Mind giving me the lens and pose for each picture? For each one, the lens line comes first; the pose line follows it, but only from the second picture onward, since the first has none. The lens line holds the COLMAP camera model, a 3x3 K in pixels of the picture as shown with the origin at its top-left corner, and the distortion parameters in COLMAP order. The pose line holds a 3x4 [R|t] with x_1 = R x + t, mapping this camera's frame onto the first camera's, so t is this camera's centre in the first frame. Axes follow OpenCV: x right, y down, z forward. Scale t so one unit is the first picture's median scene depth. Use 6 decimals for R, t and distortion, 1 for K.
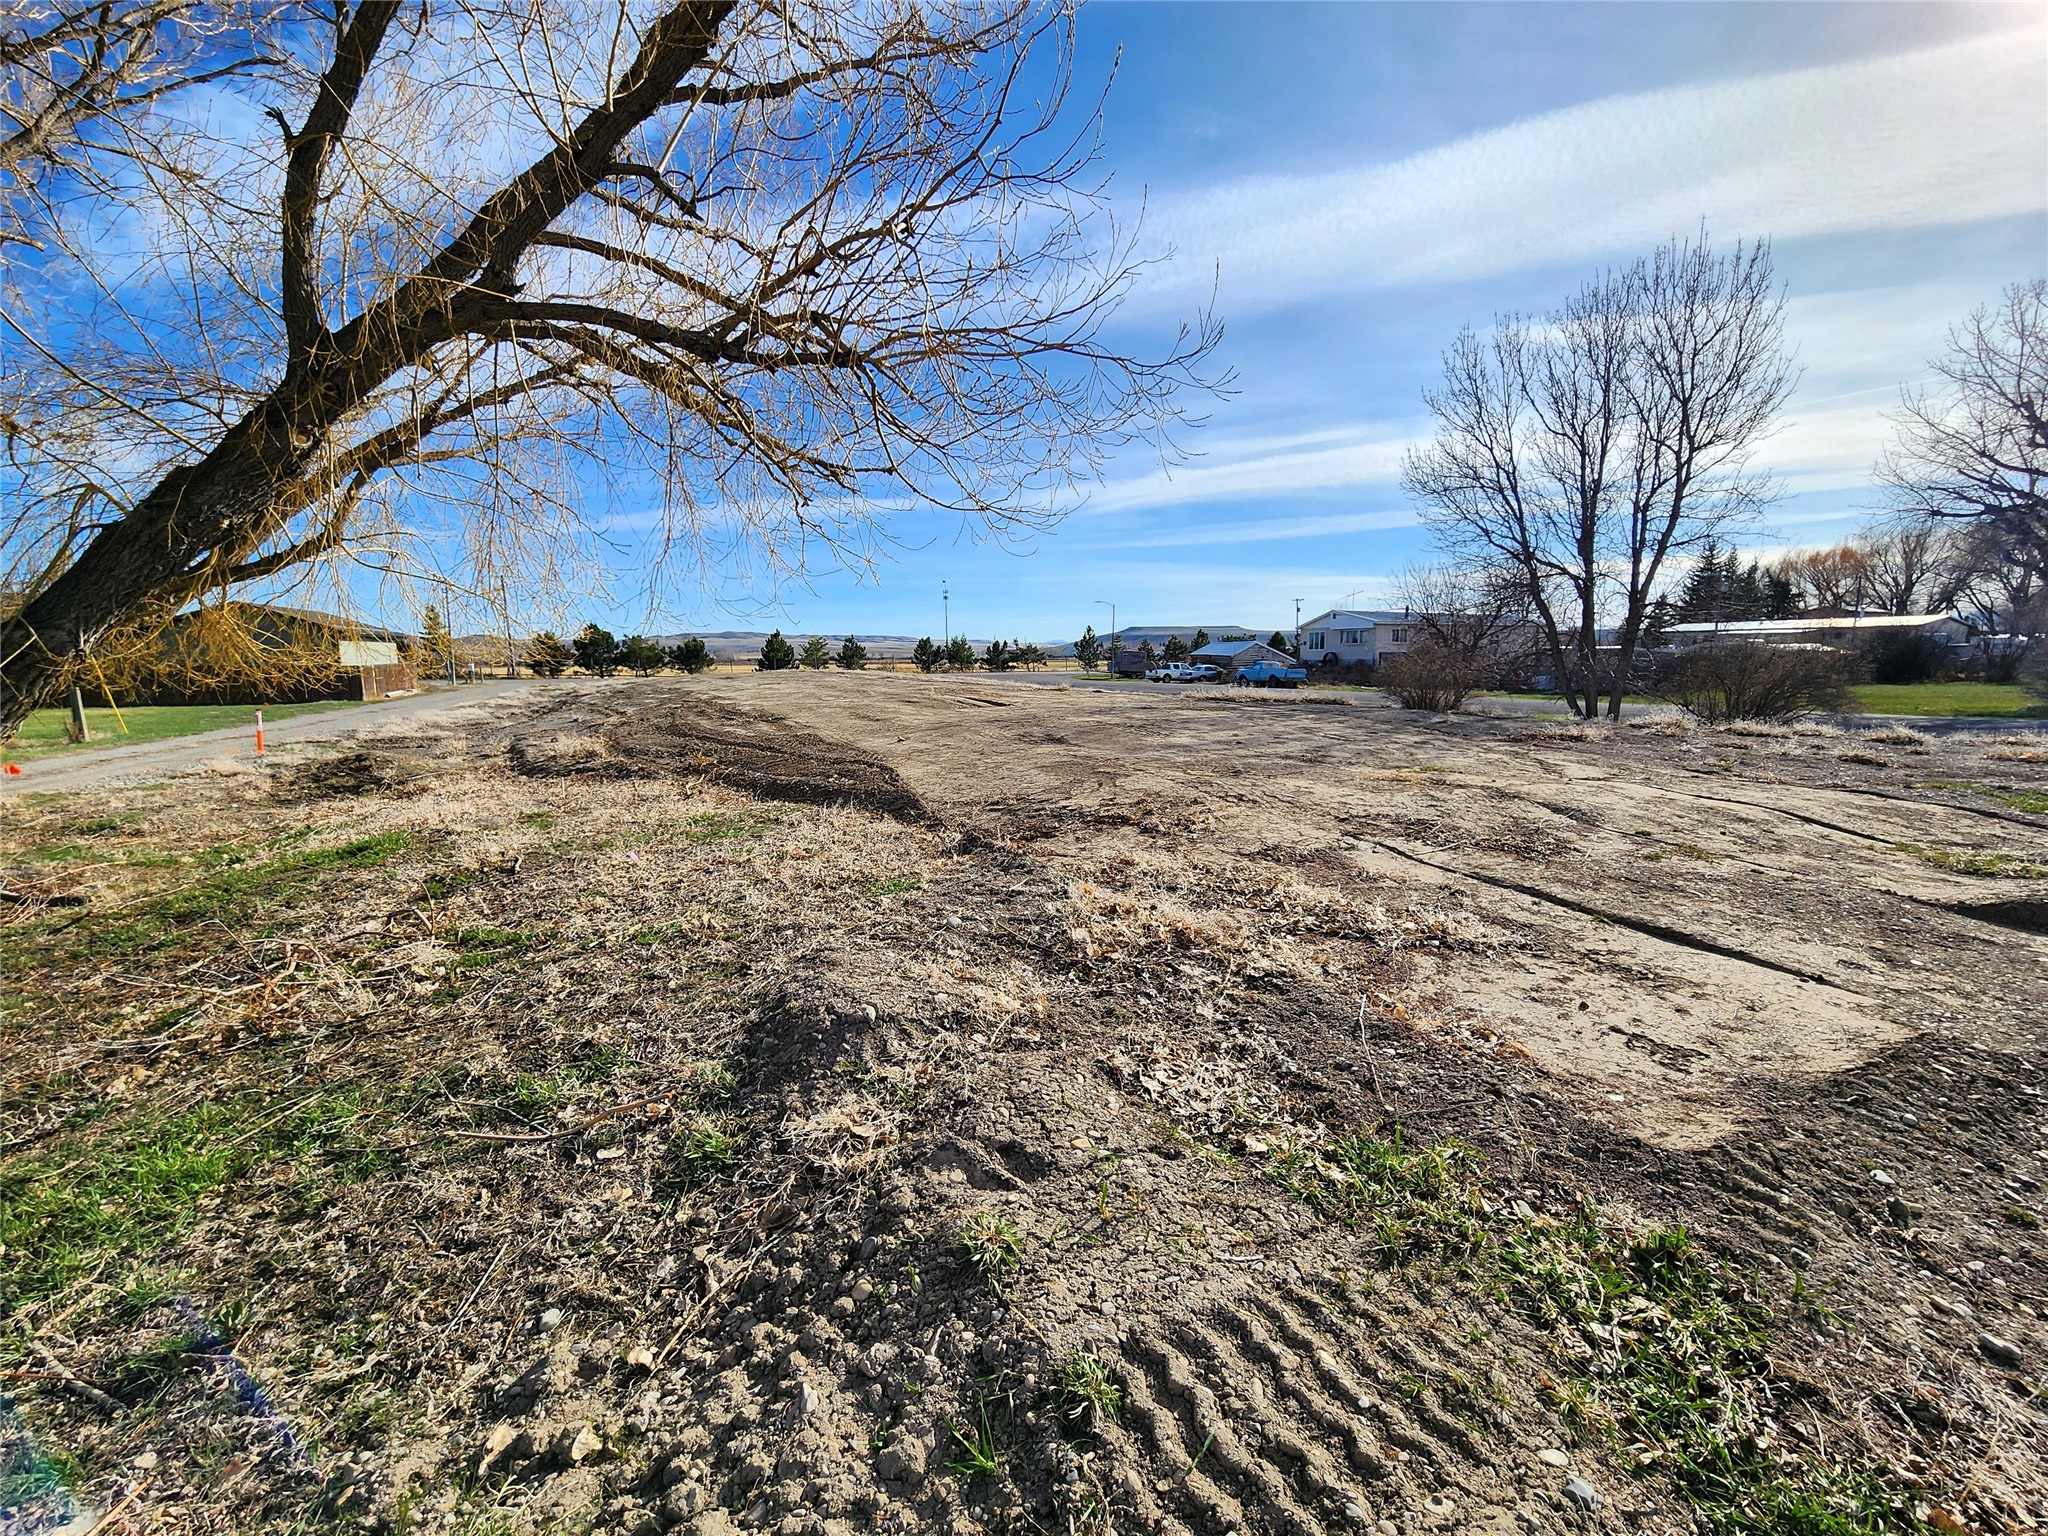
lens RADIAL K [[824.9, 0, 1024.4], [0, 824.9, 766.9], [0, 0, 1]] dist [0.001444, -0.000088]
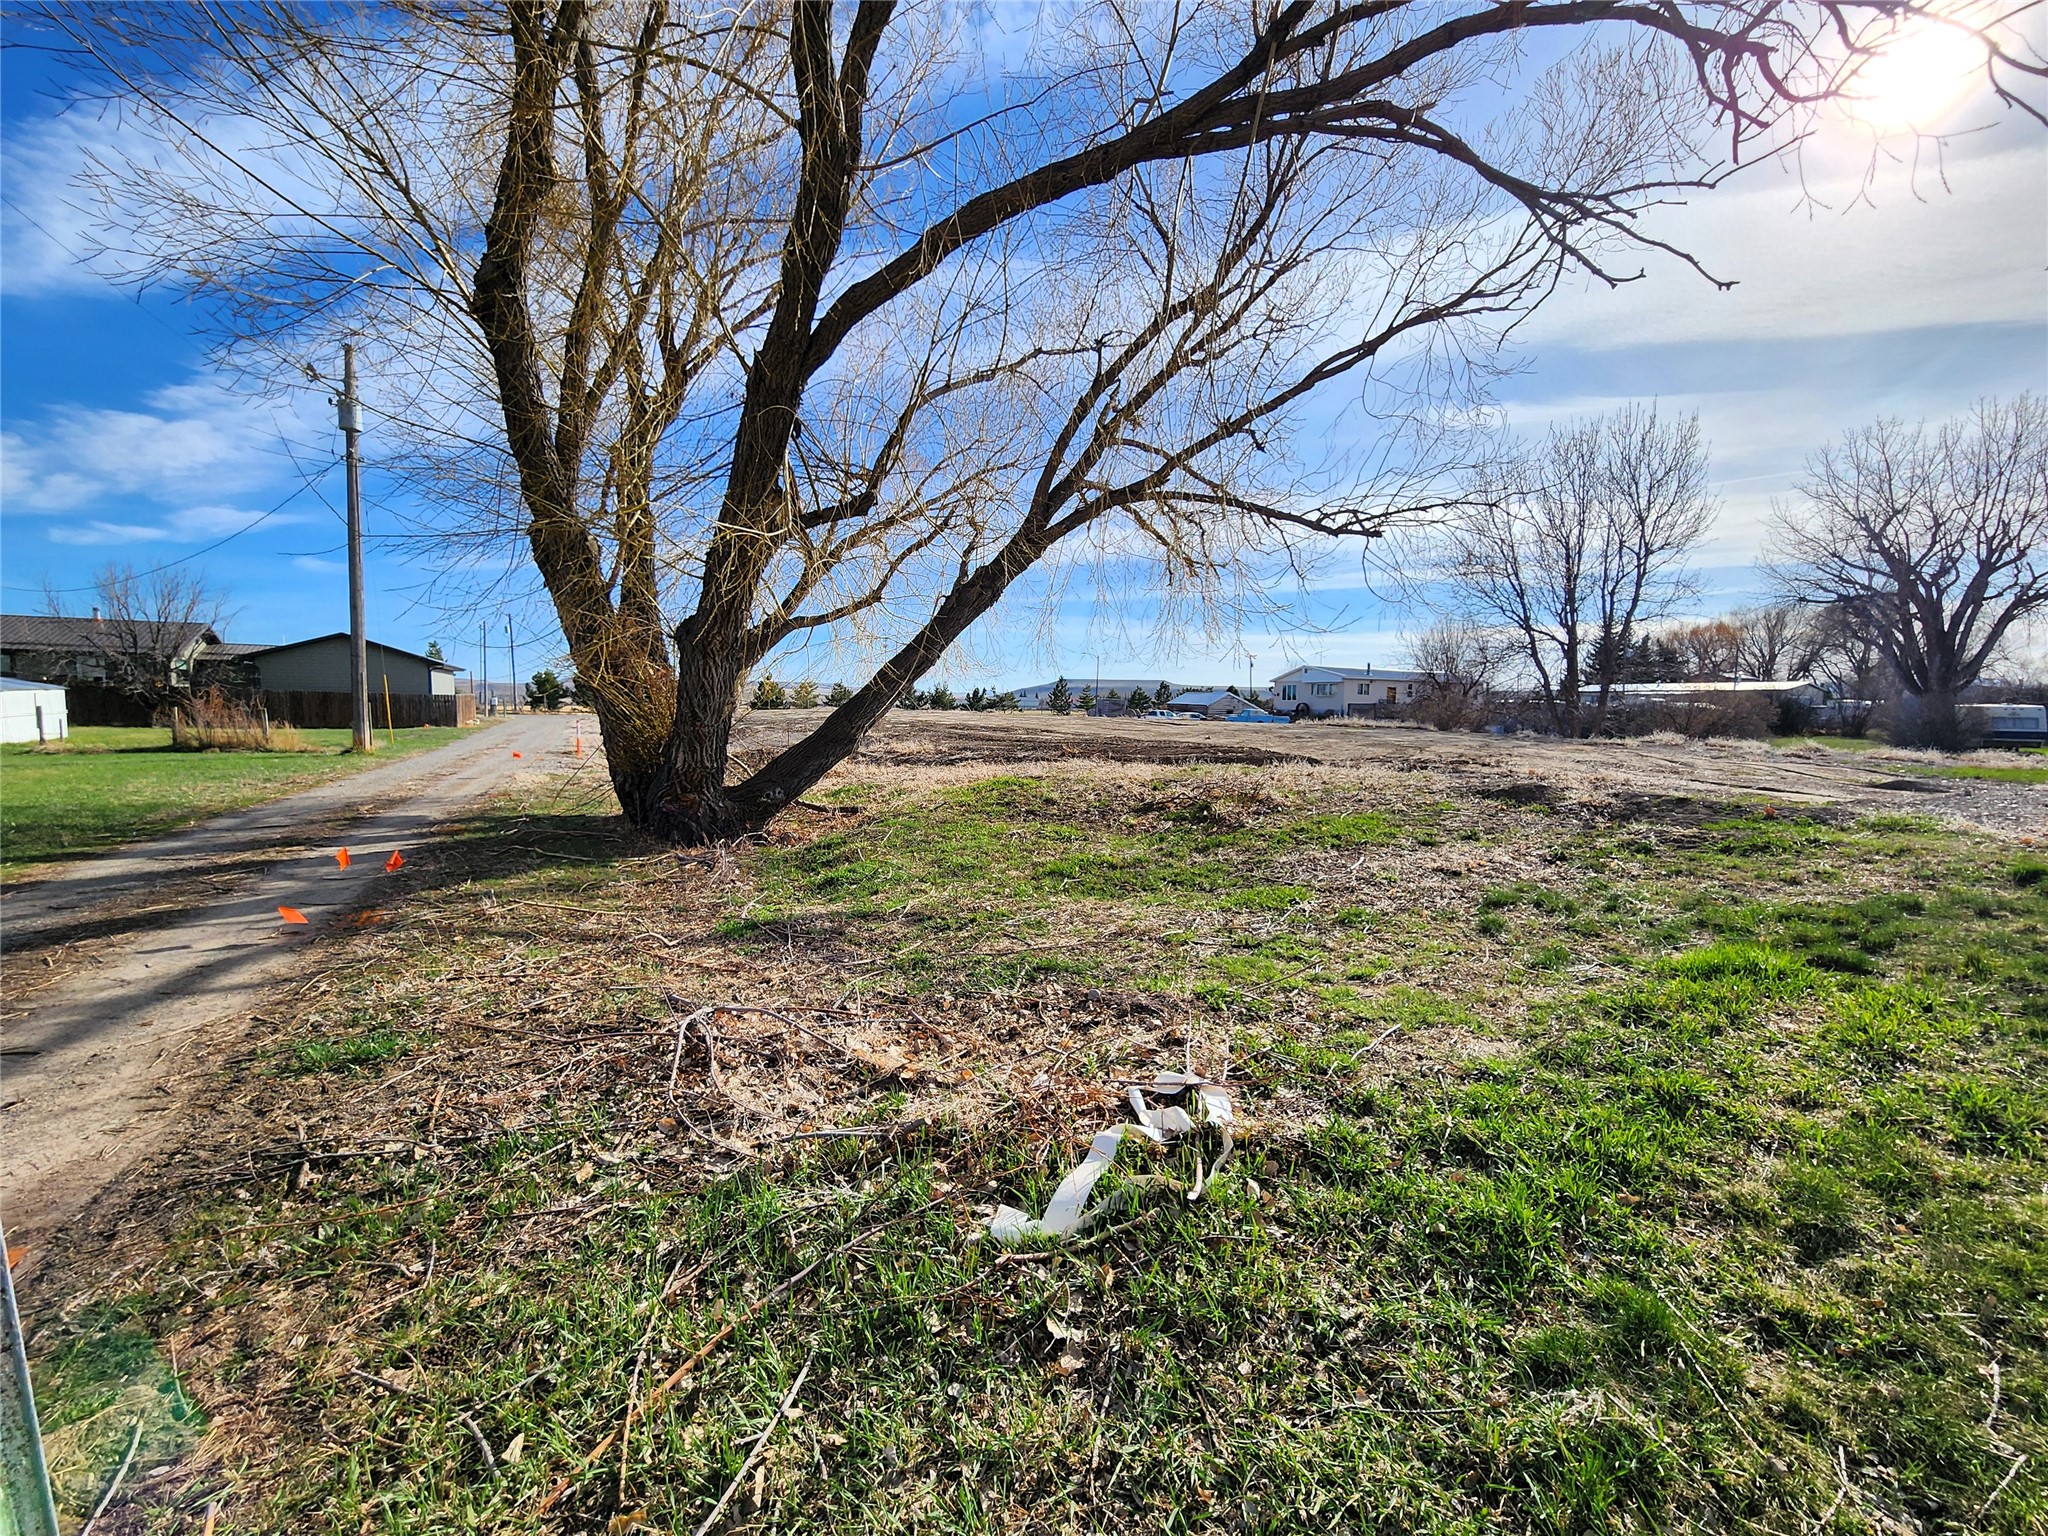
lens RADIAL K [[824.9, 0, 1023.2], [0, 824.9, 769.4], [0, 0, 1]] dist [0.001444, -0.000088]
pose [[0.996575, 0.012157, 0.081796, -0.092691], [-0.007443, 0.998307, -0.057688, 0.017217], [-0.082359, 0.056882, 0.994978, -0.072426]]
